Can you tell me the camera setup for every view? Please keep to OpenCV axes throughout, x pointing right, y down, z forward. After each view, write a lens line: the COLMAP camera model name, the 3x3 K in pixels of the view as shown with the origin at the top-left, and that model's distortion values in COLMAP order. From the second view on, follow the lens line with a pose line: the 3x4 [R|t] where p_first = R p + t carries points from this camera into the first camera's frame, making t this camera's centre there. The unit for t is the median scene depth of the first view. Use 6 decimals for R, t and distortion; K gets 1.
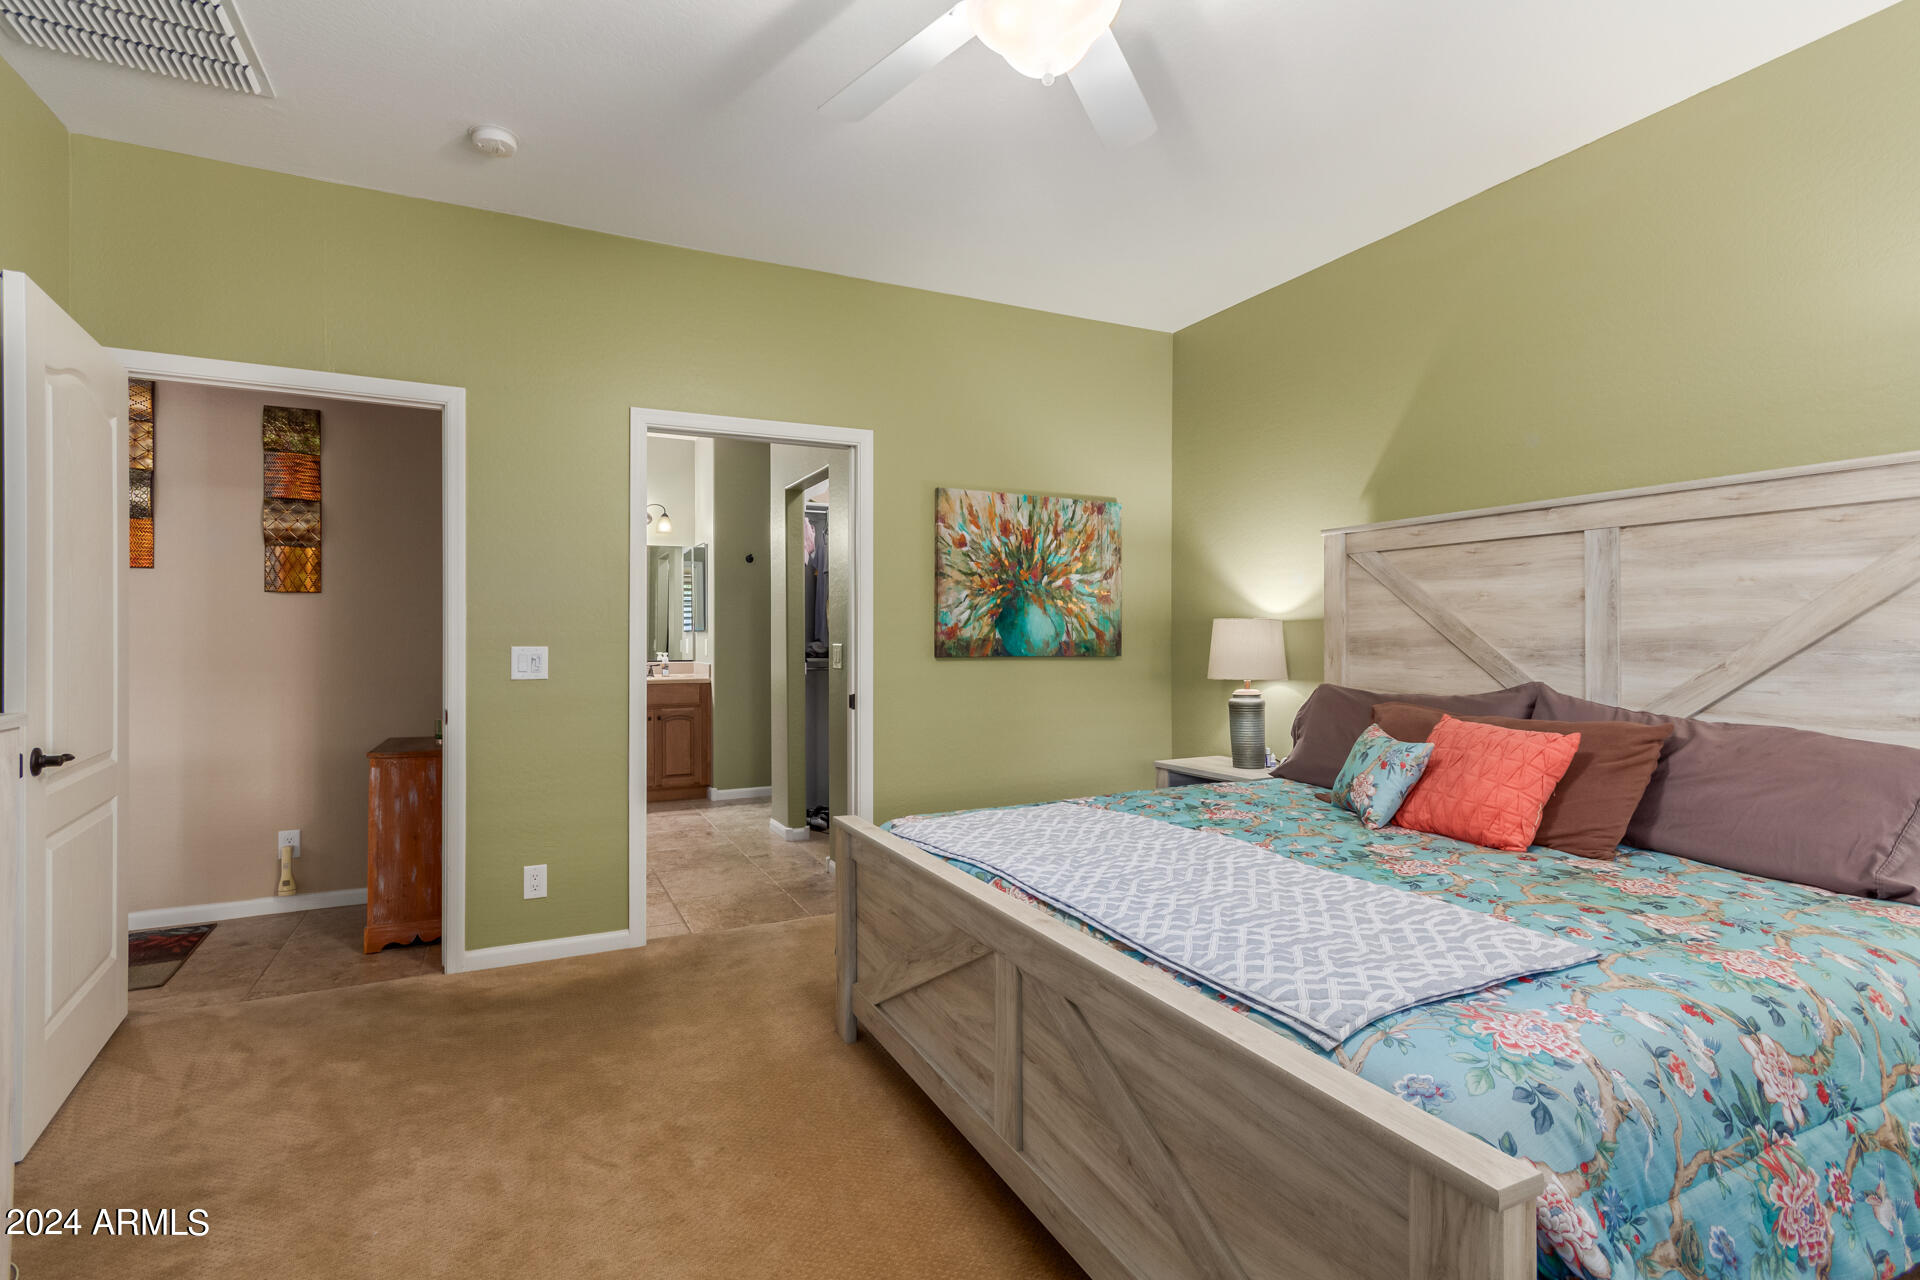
lens RADIAL K [[893.9, 0, 951.9], [0, 893.9, 638.1], [0, 0, 1]] dist [0.009556, -0.001402]
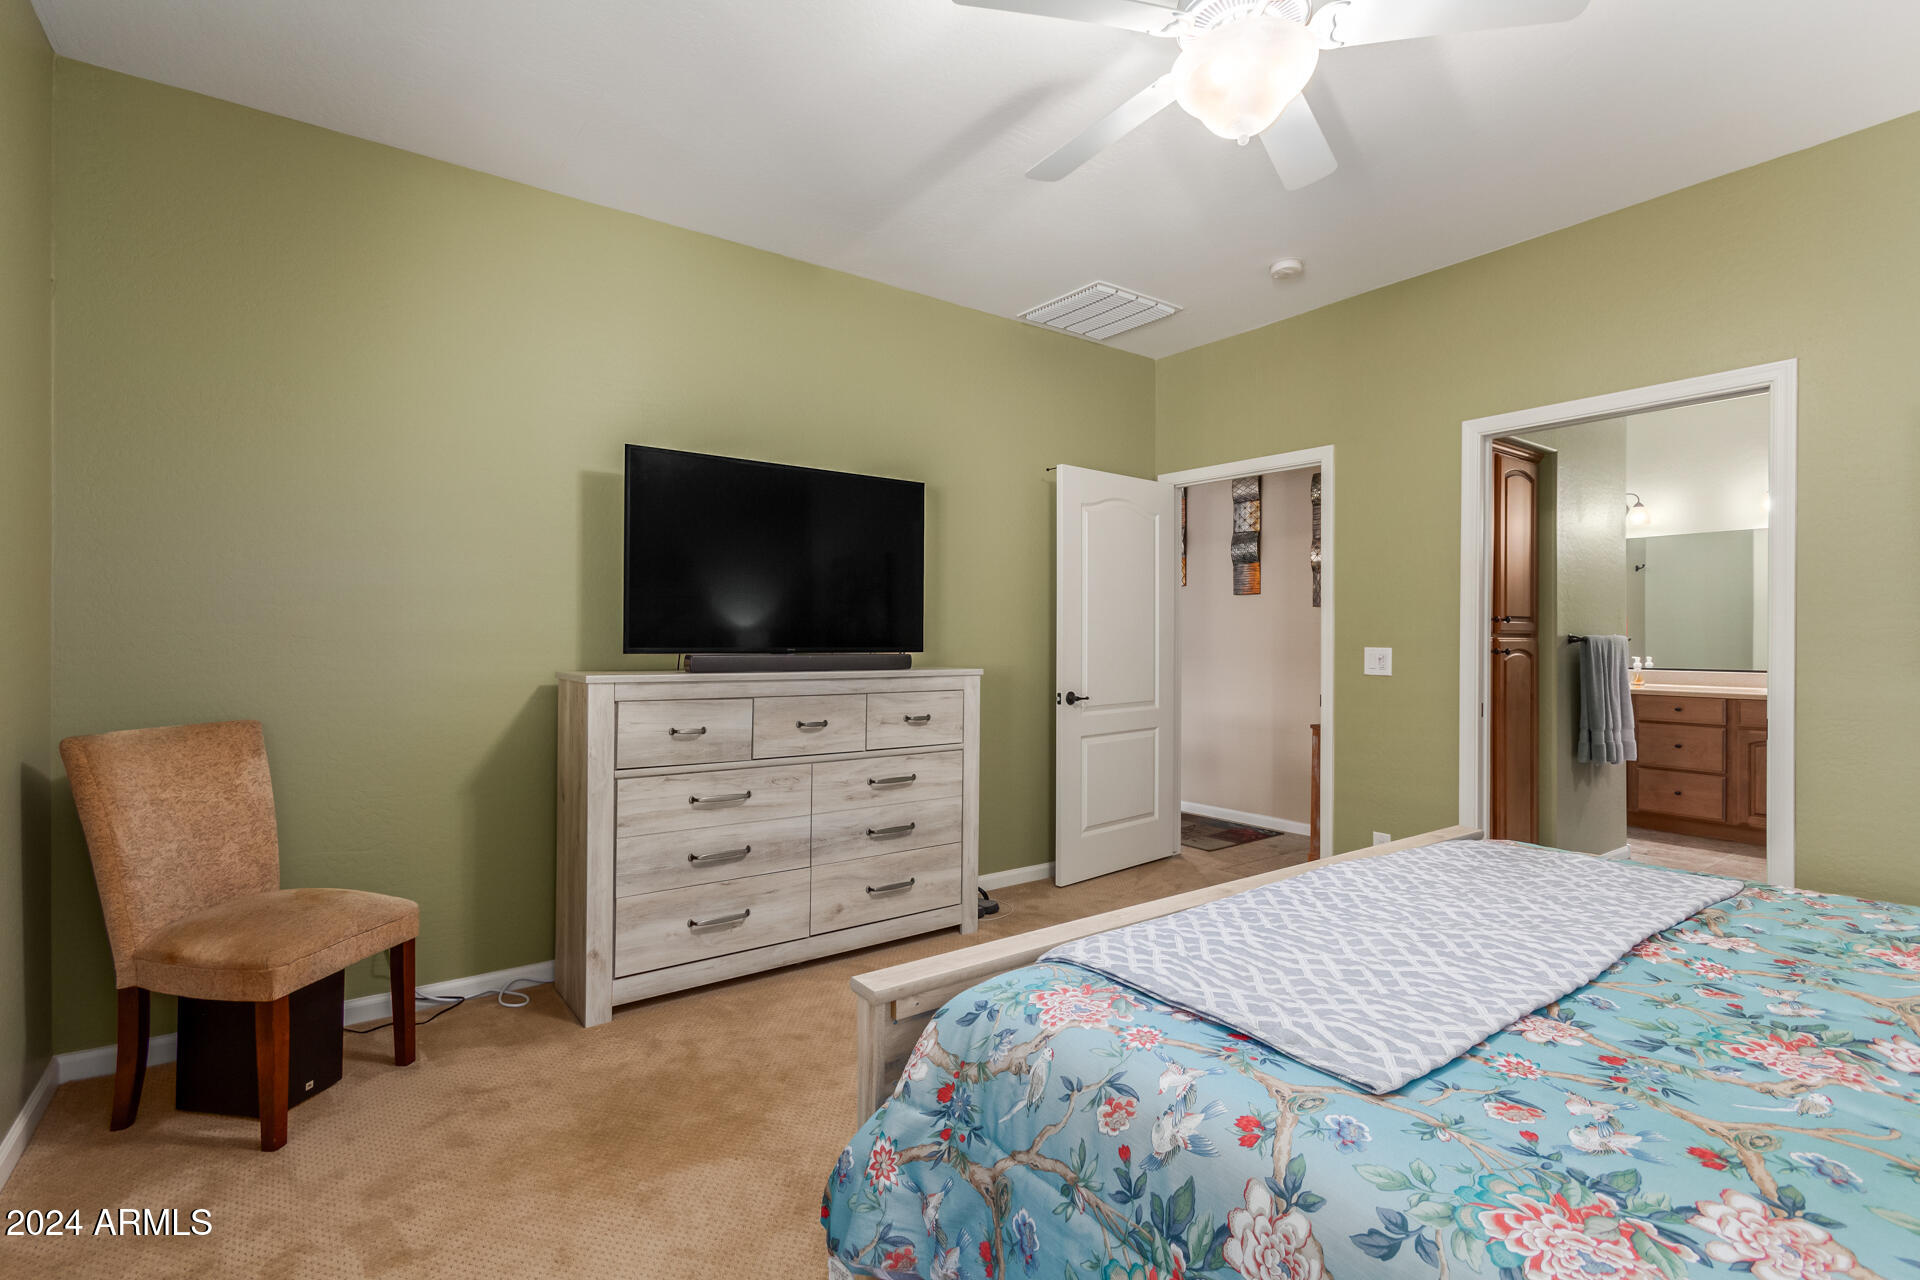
lens RADIAL K [[893.9, 0, 959.4], [0, 893.9, 635.4], [0, 0, 1]] dist [0.009556, -0.001402]
pose [[0.178807, 0.001008, -0.983884, 1.350037], [-0.007386, 0.999973, -0.000318, -0.005132], [0.983856, 0.007324, 0.178810, 0.539217]]
